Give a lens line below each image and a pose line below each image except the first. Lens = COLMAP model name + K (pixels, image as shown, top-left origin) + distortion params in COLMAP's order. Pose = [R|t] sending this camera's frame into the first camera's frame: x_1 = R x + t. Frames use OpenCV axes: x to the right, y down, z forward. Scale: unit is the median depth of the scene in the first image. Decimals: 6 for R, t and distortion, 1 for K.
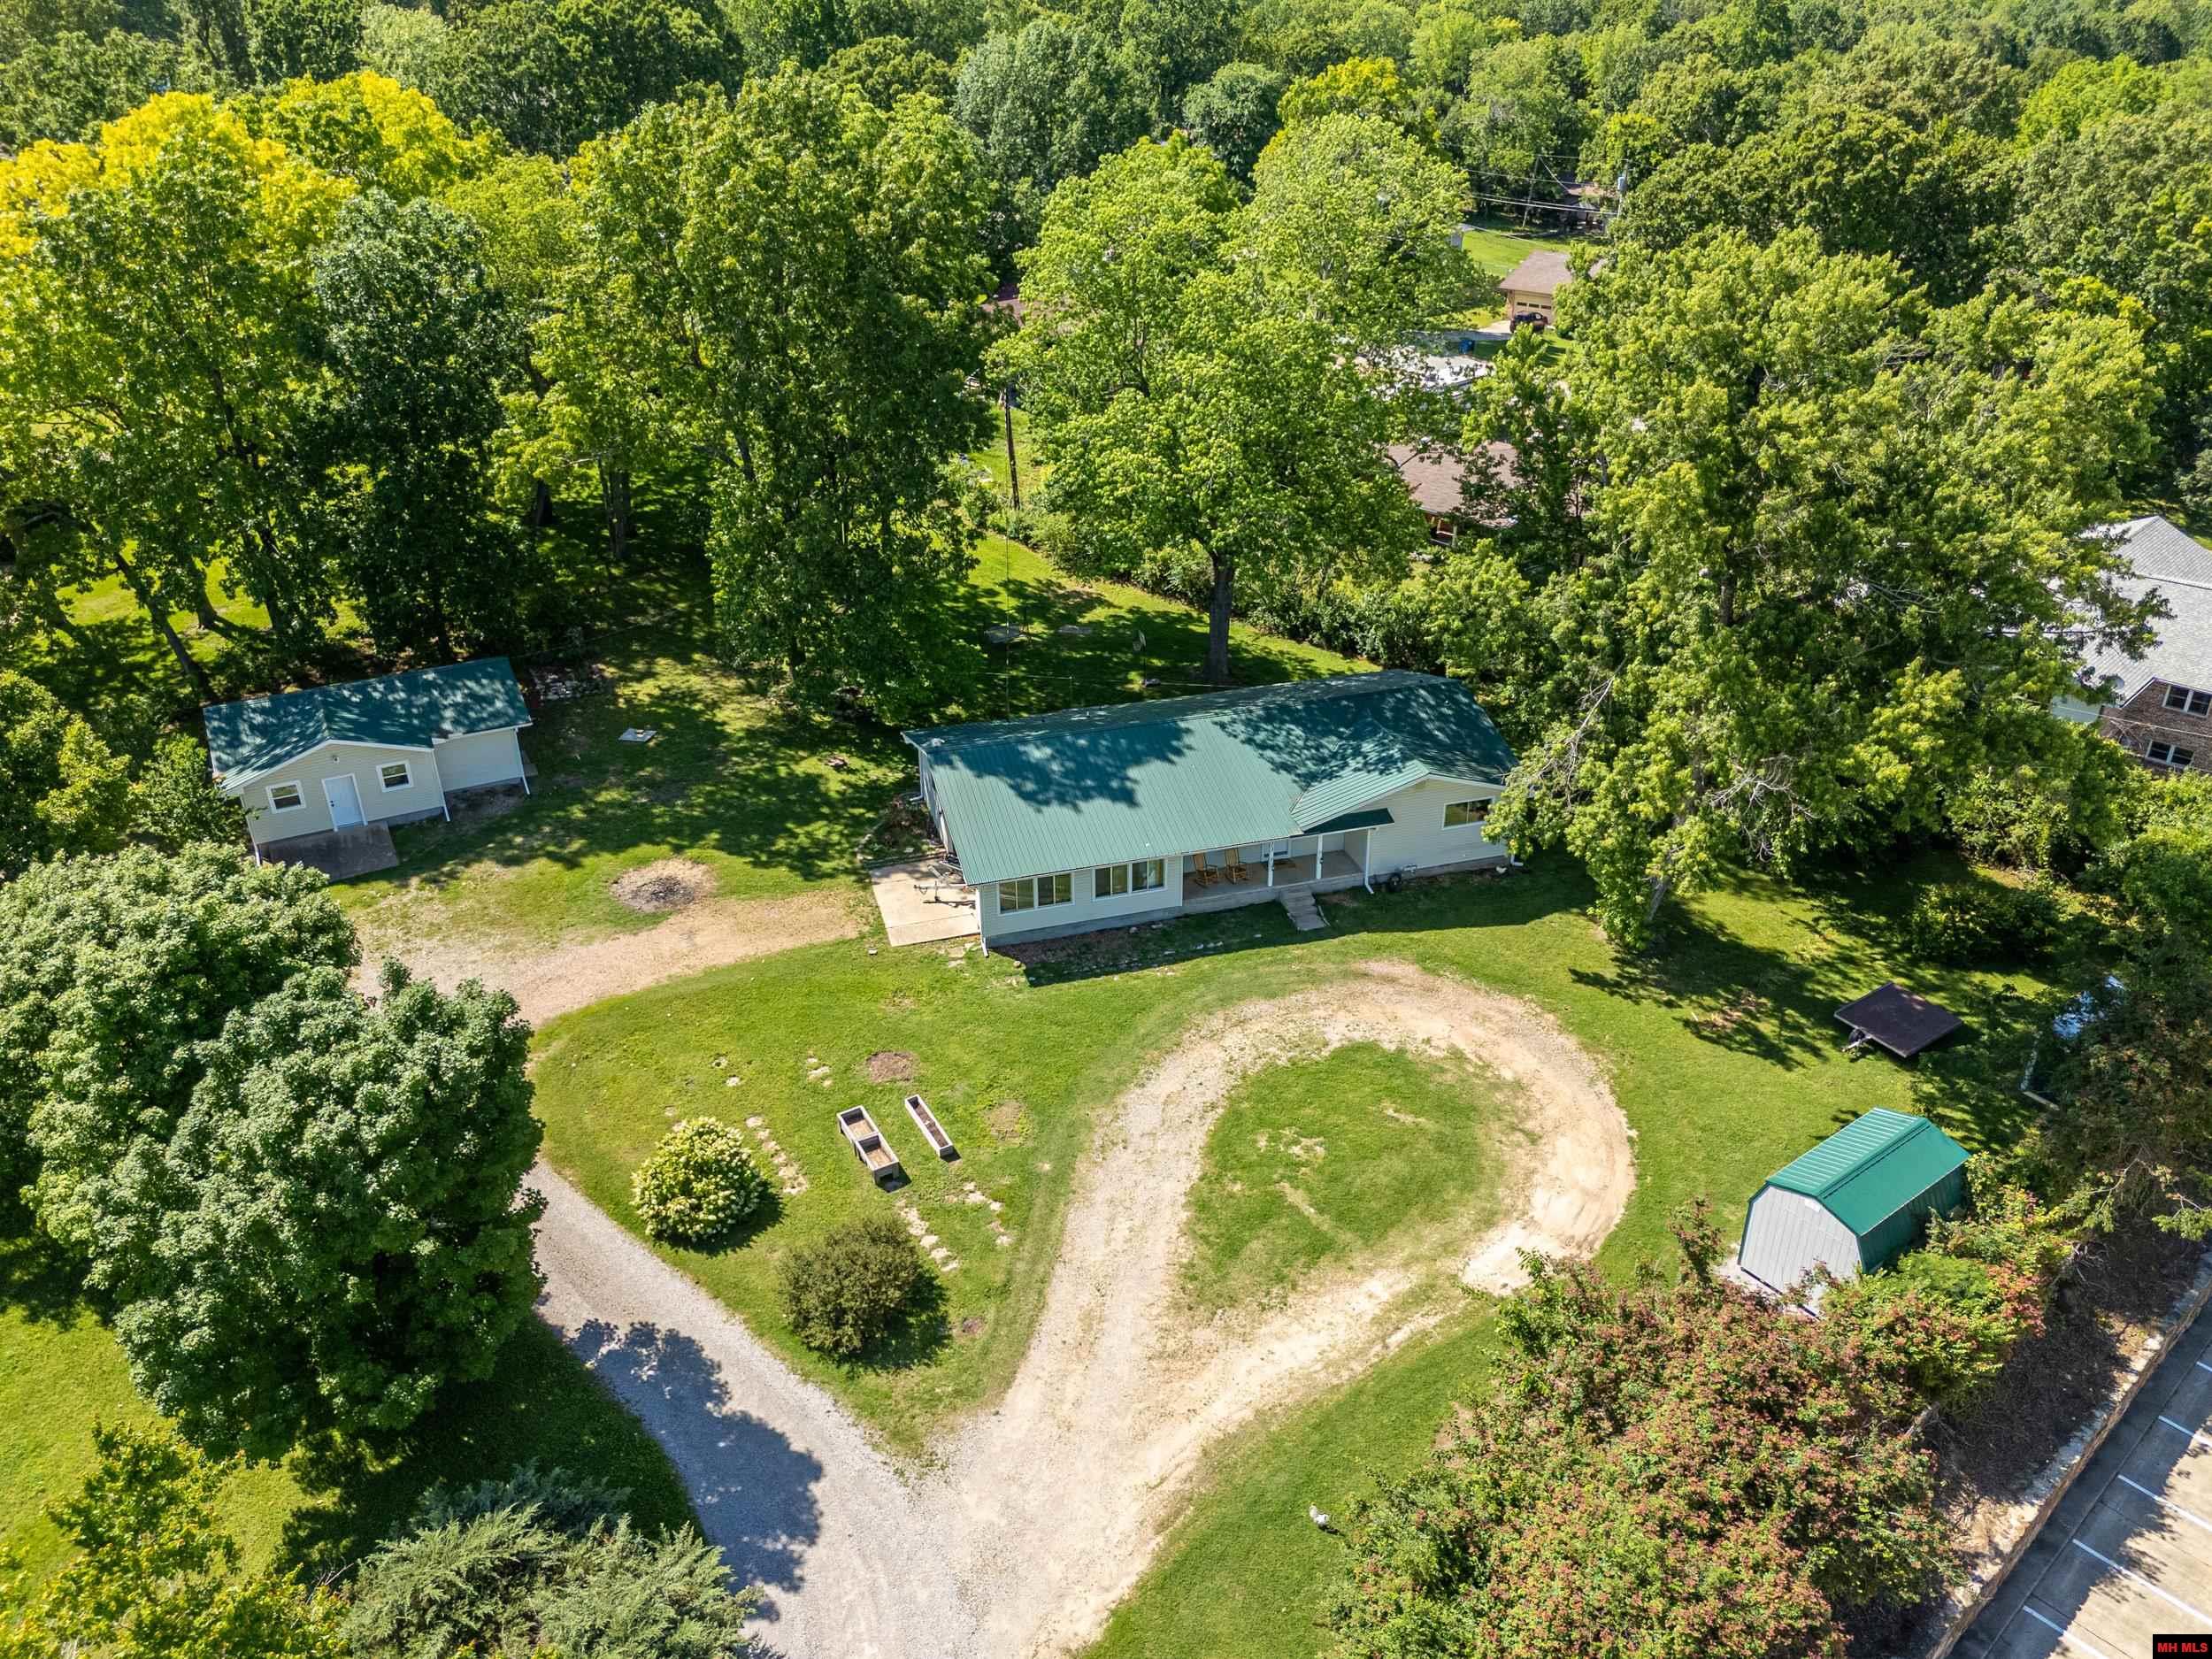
lens RADIAL K [[1664.1, 0, 1122.7], [0, 1664.1, 823.0], [0, 0, 1]] dist [0.068834, -0.059853]
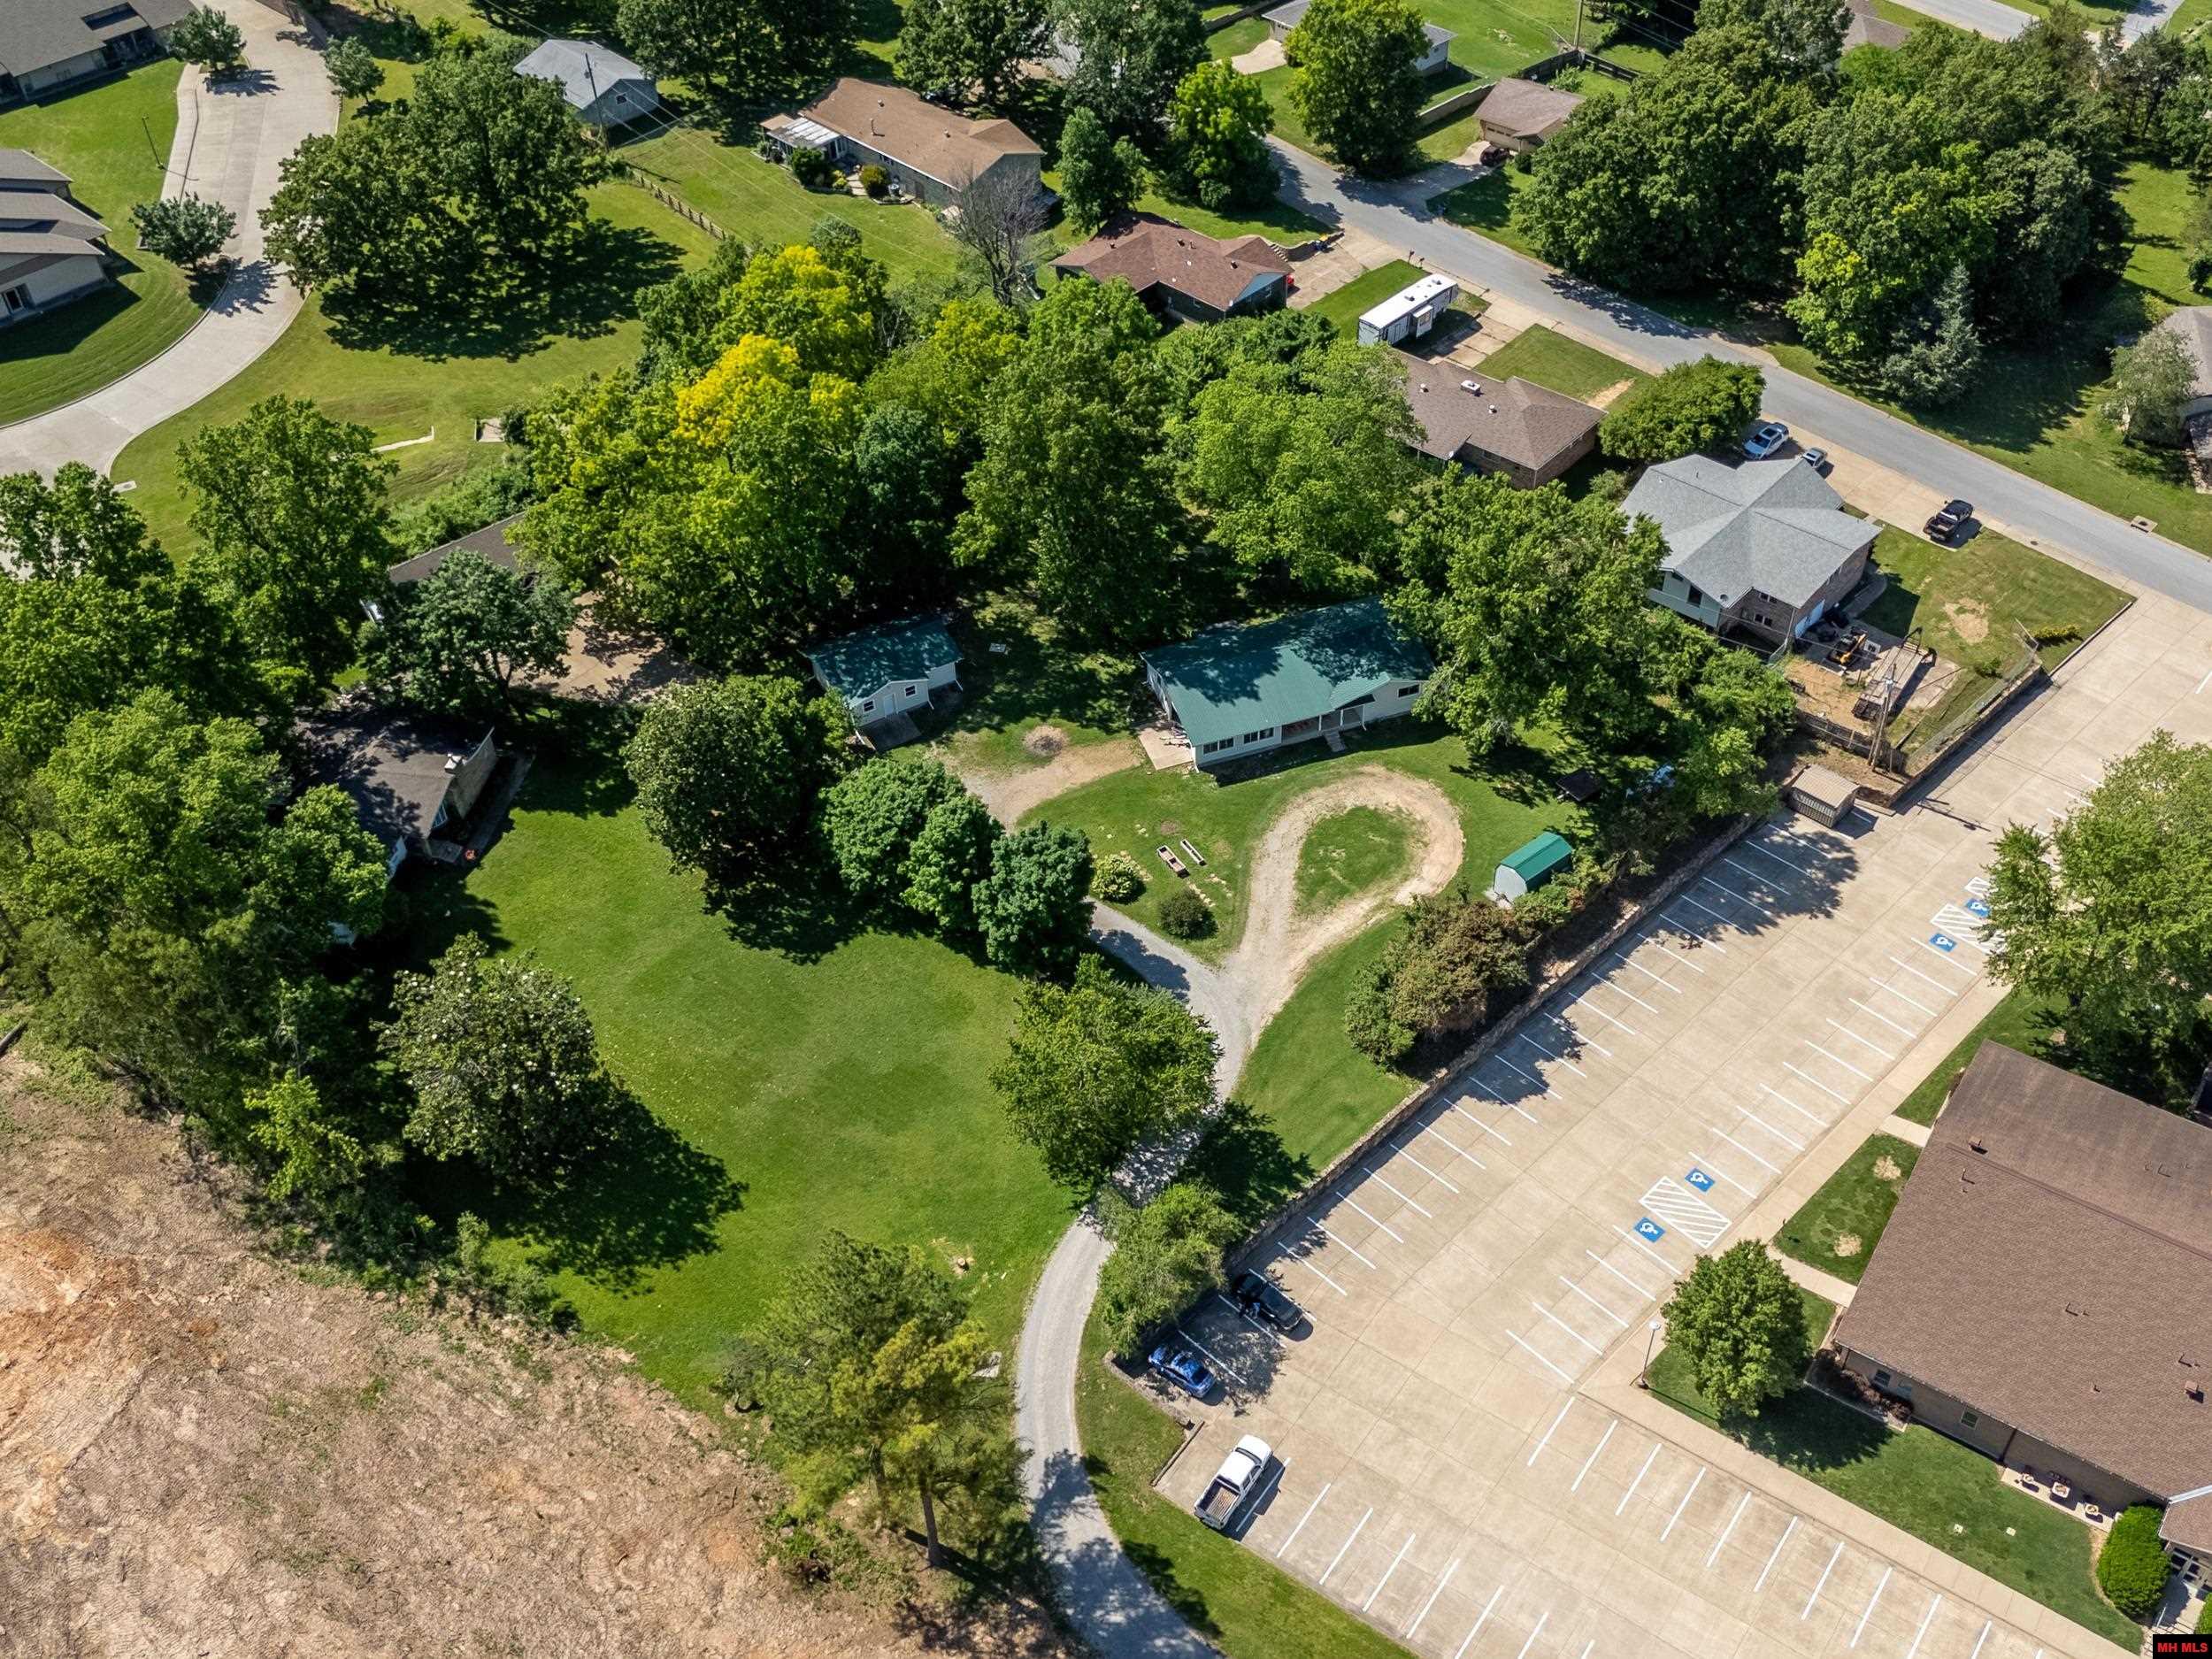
lens RADIAL K [[1743.6, 0, 1106.4], [0, 1743.6, 941.3], [0, 0, 1]] dist [0.024049, -0.008928]
pose [[0.998768, -0.046598, -0.017041, -0.172873], [0.049579, 0.950536, 0.306632, -0.431812], [0.001910, -0.307100, 0.951675, -1.336627]]
